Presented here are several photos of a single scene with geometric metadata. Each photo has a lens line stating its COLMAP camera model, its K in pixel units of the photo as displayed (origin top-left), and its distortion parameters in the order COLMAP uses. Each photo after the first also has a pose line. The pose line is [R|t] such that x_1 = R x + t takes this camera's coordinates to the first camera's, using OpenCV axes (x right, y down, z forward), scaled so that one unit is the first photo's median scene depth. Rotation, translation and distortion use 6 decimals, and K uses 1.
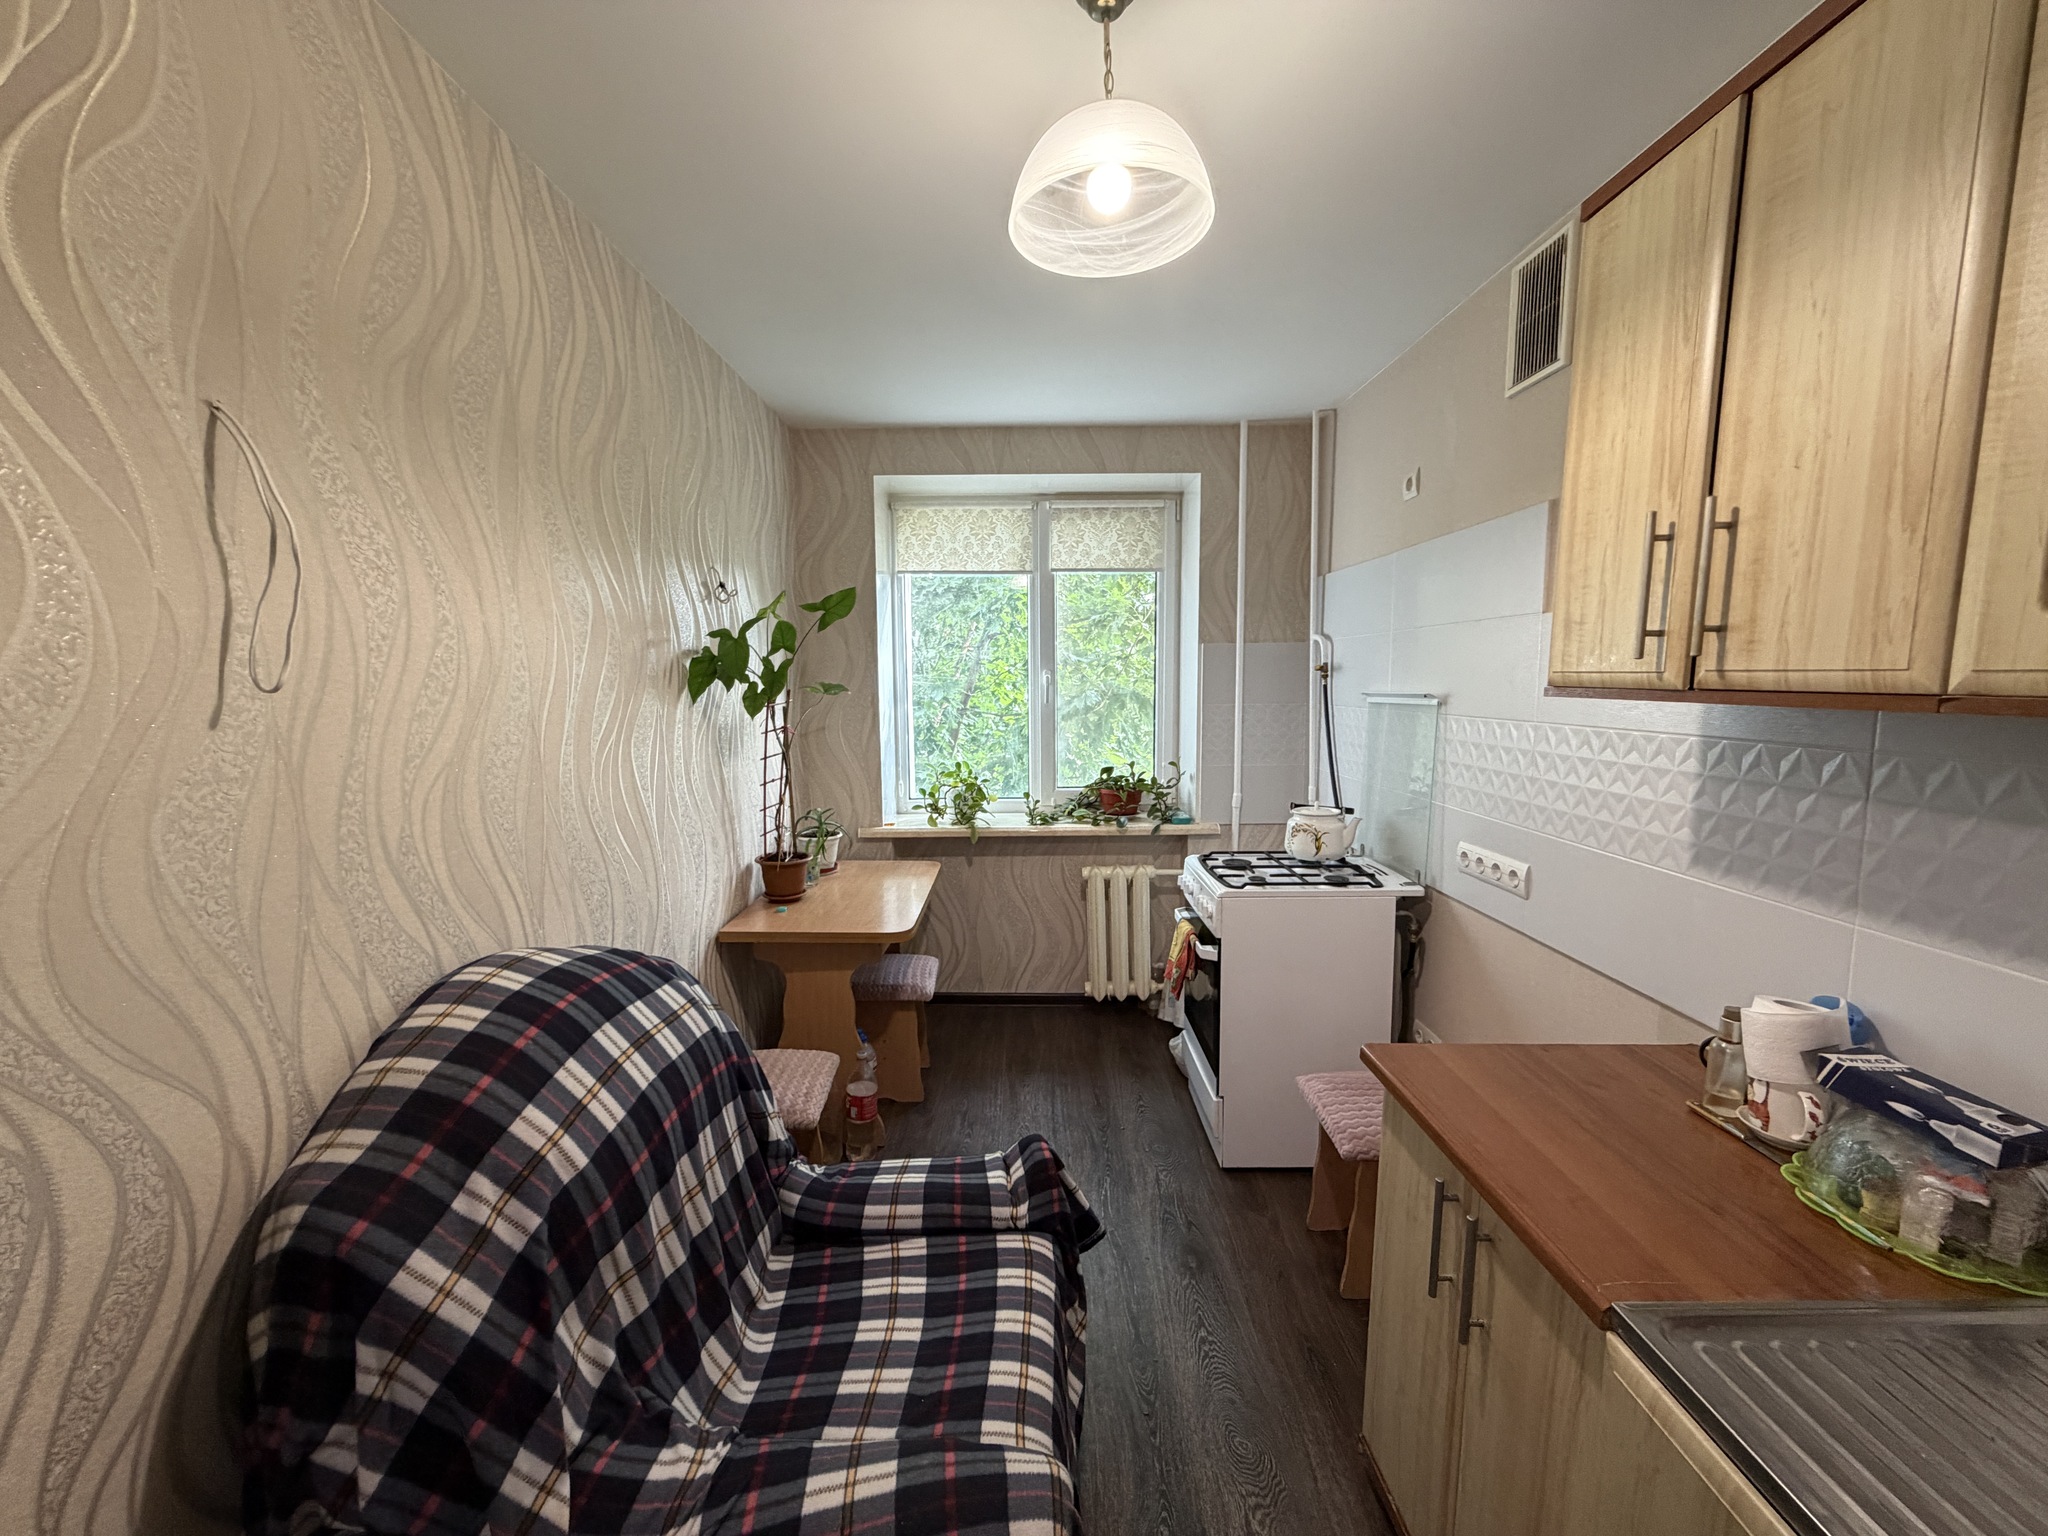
lens RADIAL K [[811.8, 0, 1026.1], [0, 811.8, 770.1], [0, 0, 1]] dist [-0.005450, 0.000282]
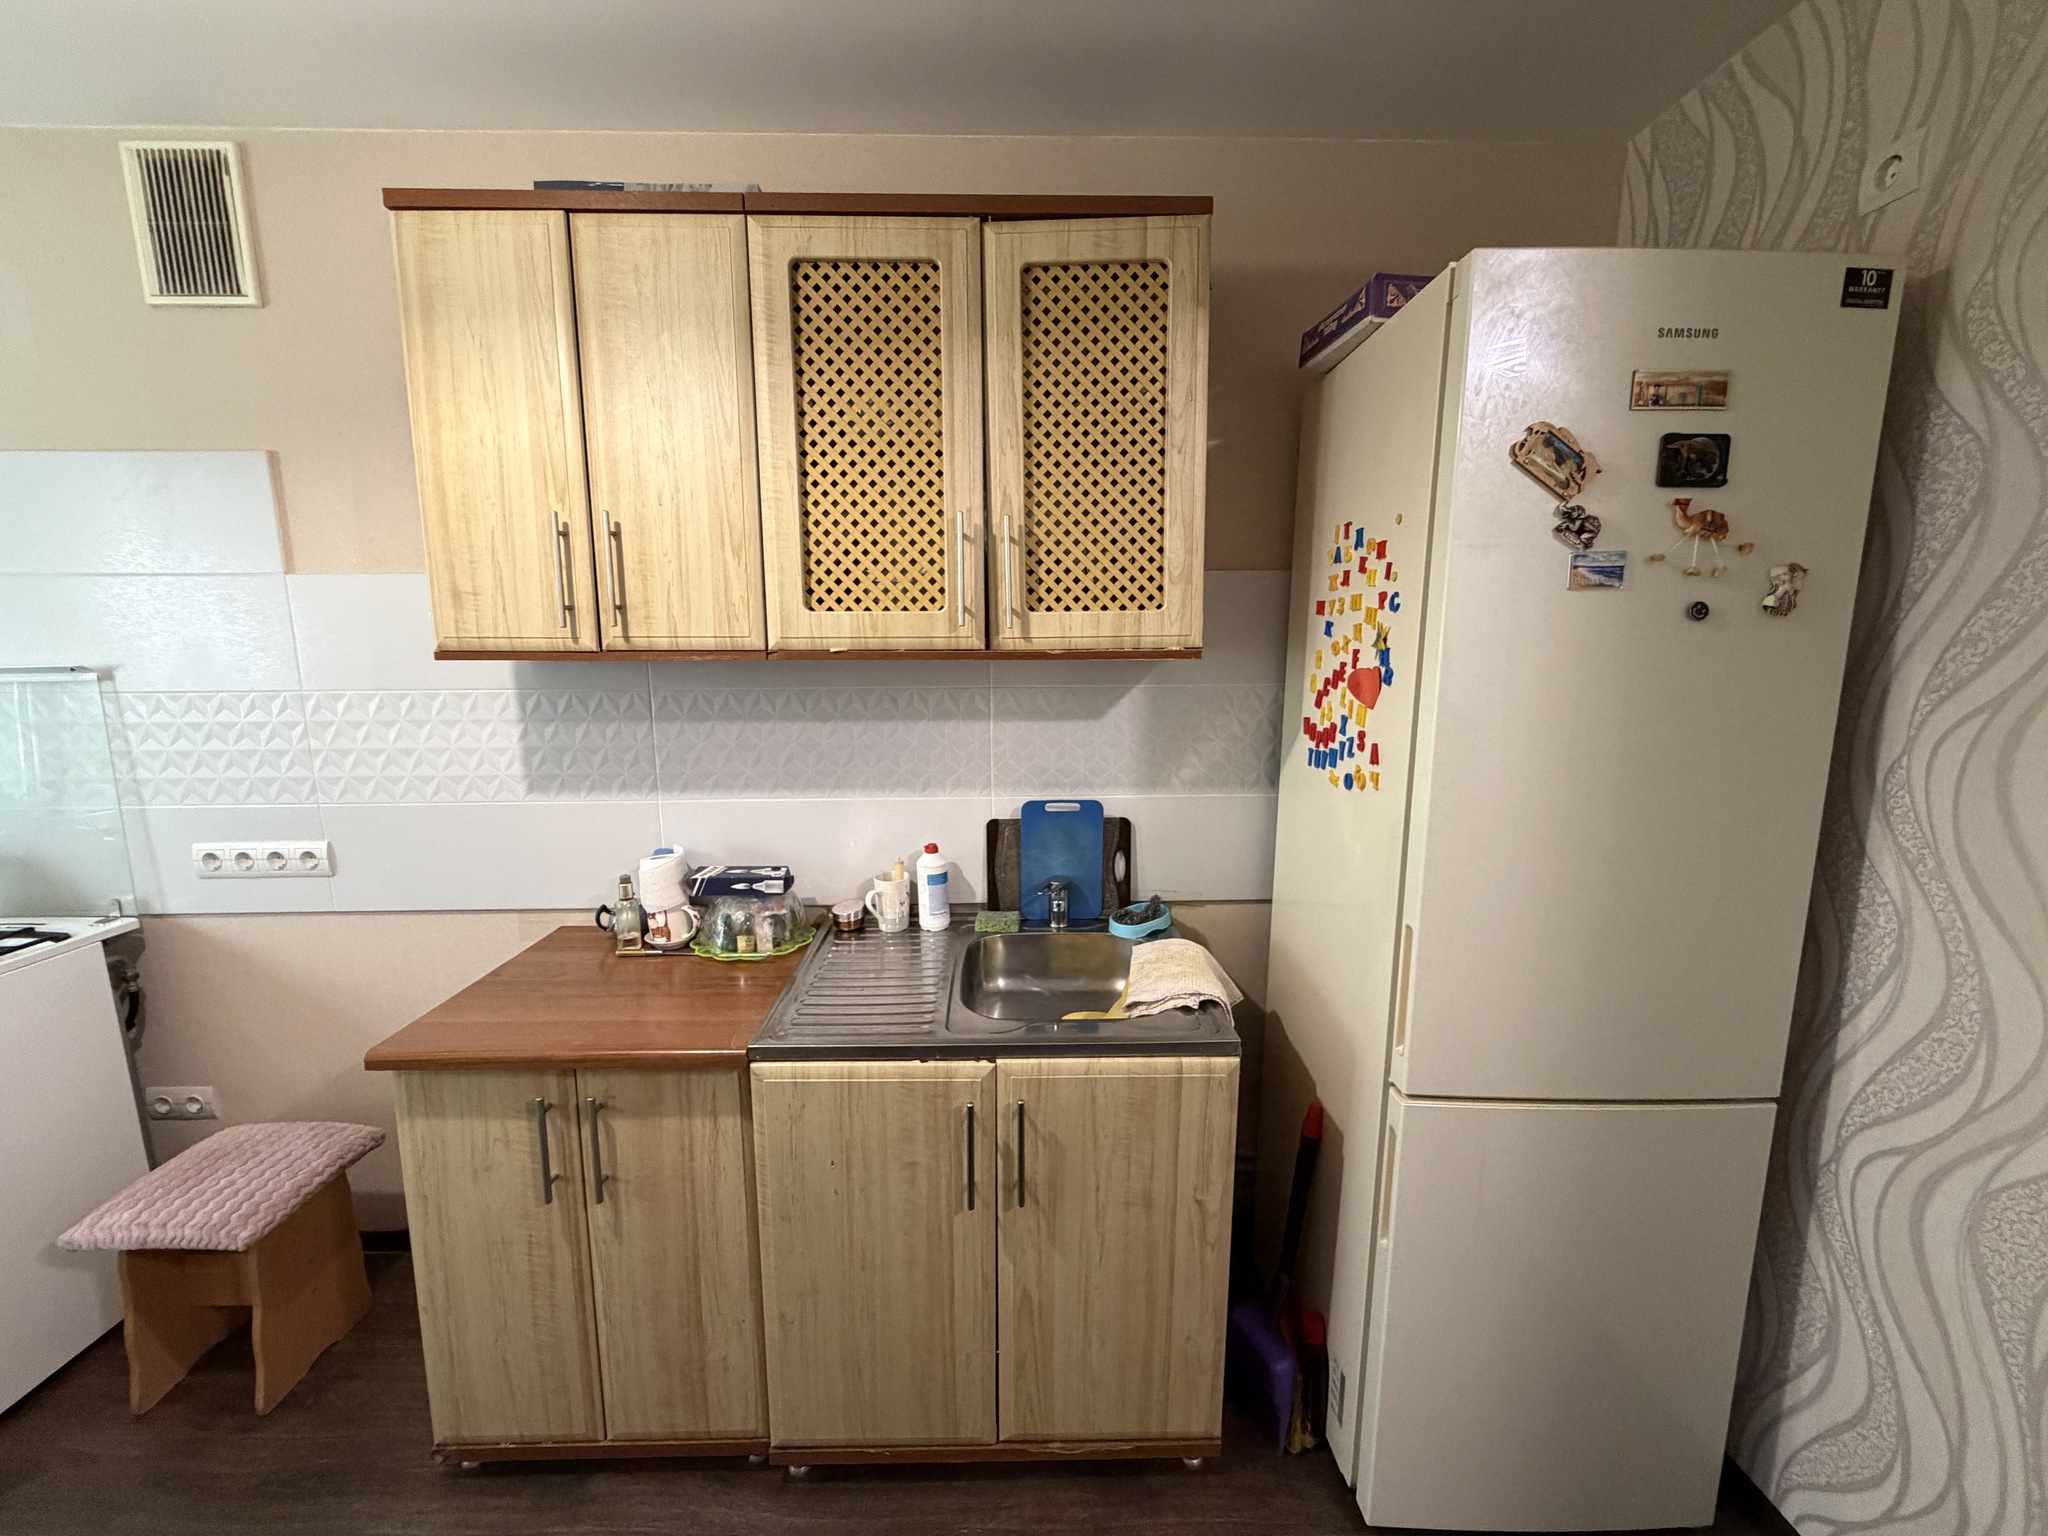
lens RADIAL K [[811.8, 0, 1020.4], [0, 811.8, 769.6], [0, 0, 1]] dist [-0.005450, 0.000282]
pose [[-0.009236, -0.159730, 0.987118, -0.547785], [0.117585, 0.980138, 0.159701, -0.036682], [-0.993020, 0.117545, 0.009729, 0.294330]]
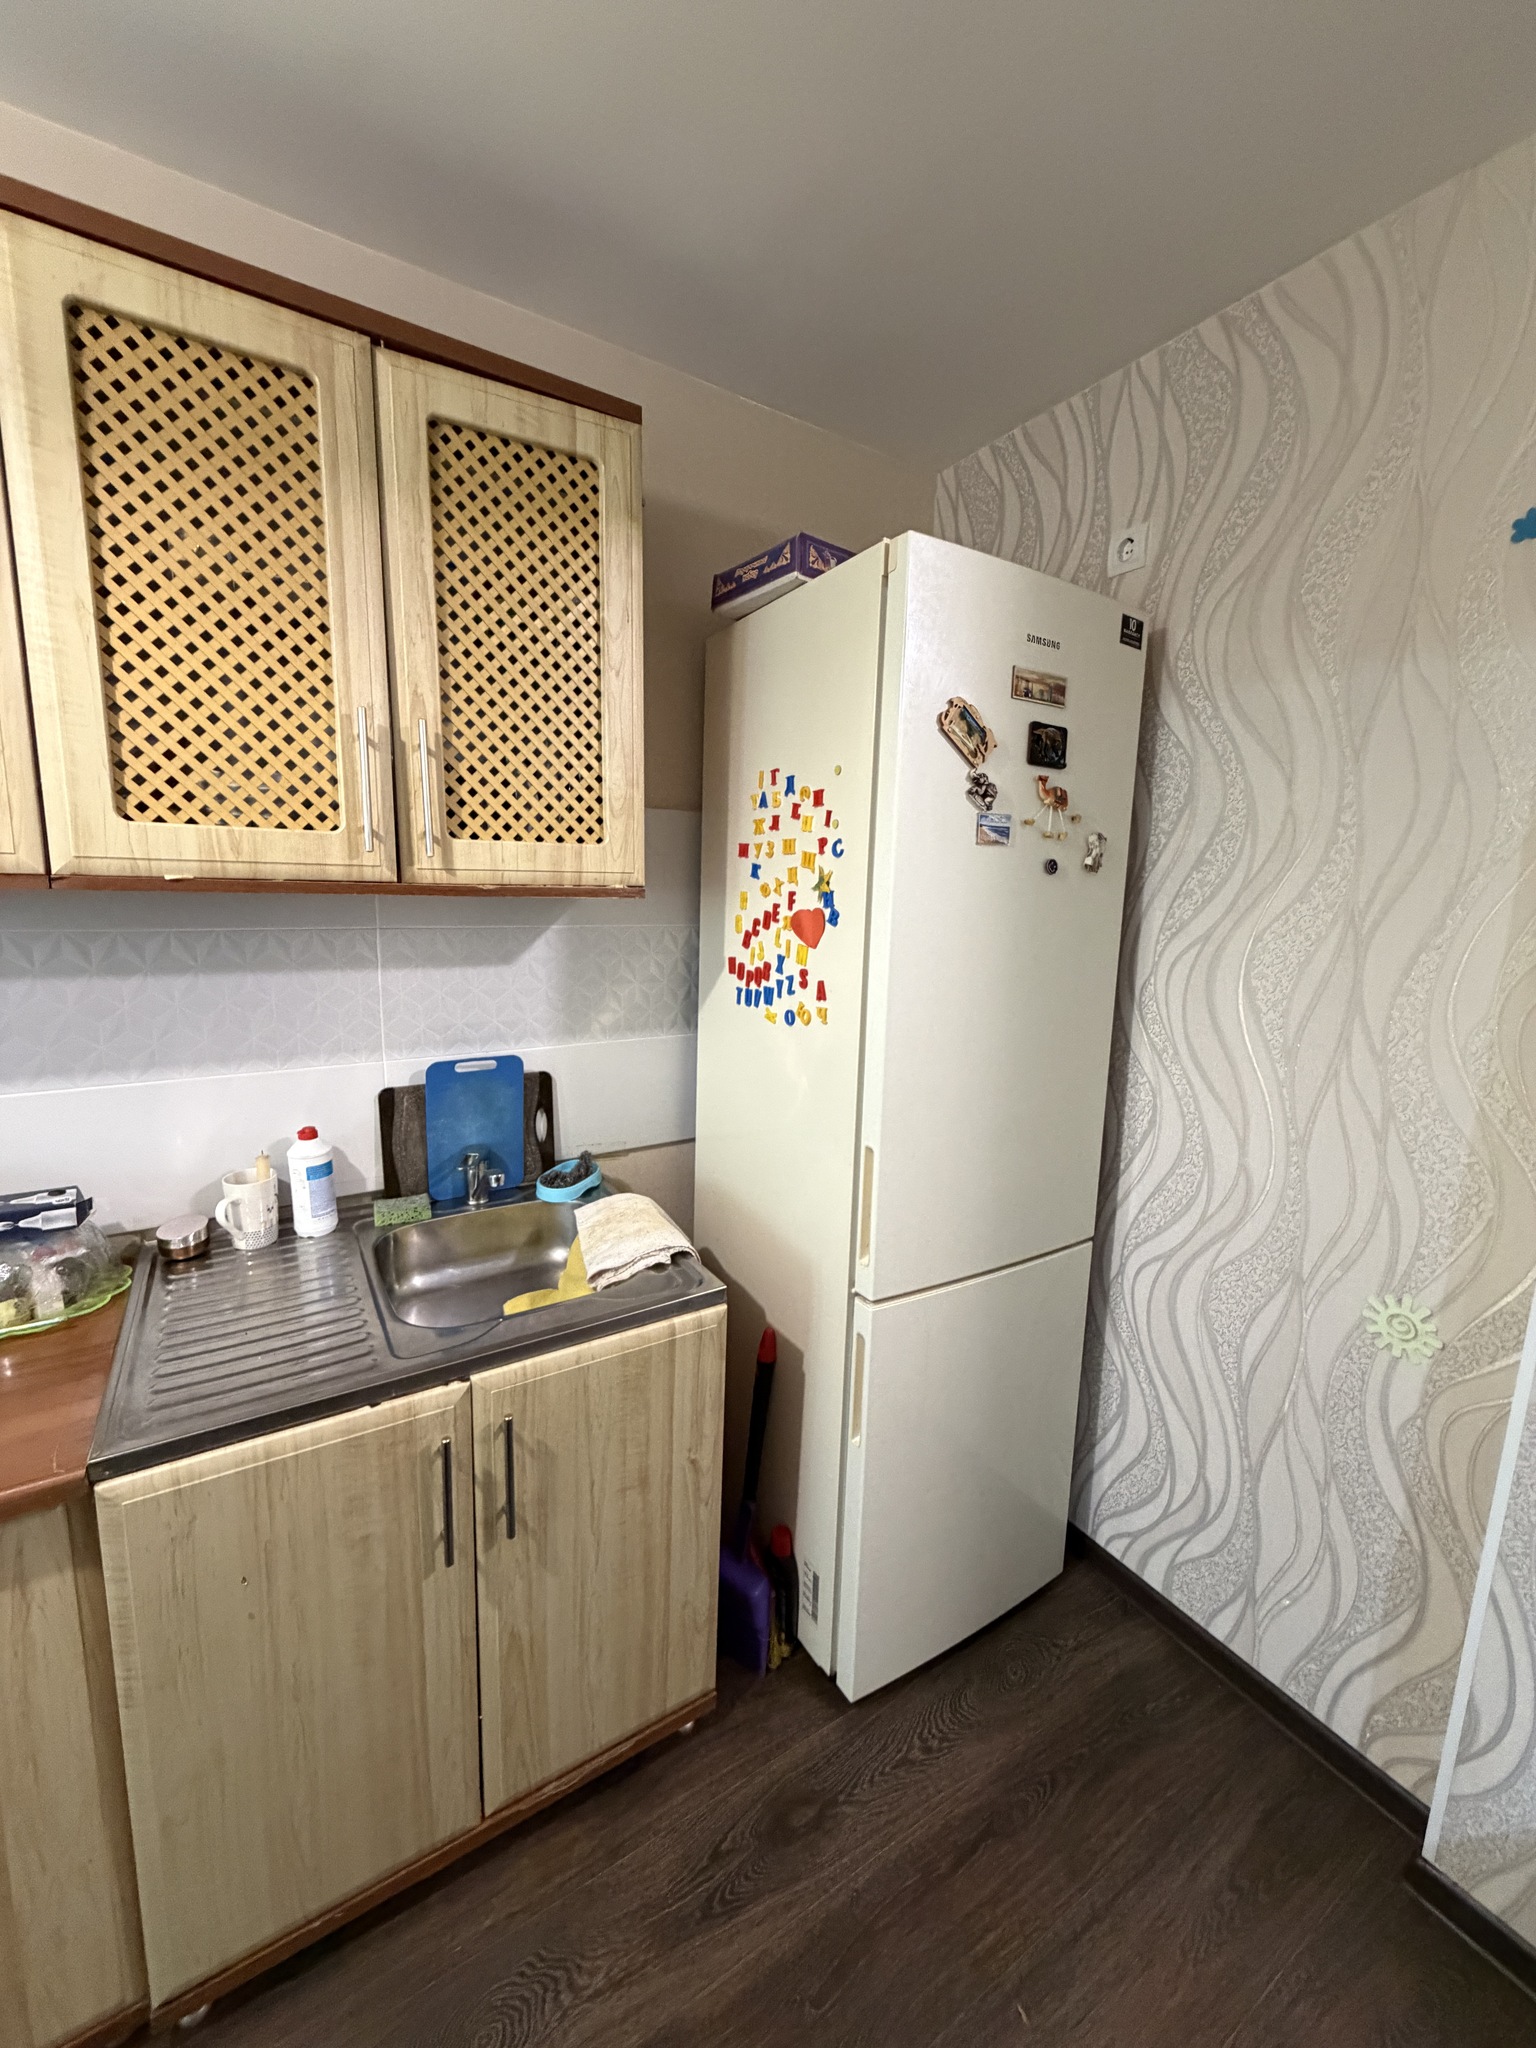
lens RADIAL K [[811.8, 0, 769.8], [0, 811.8, 1019.4], [0, 0, 1]] dist [-0.005450, 0.000282]
pose [[-0.528387, -0.153694, 0.834976, -0.394351], [0.070626, 0.972112, 0.223630, -0.052939], [-0.846061, 0.177134, -0.502796, 0.498897]]
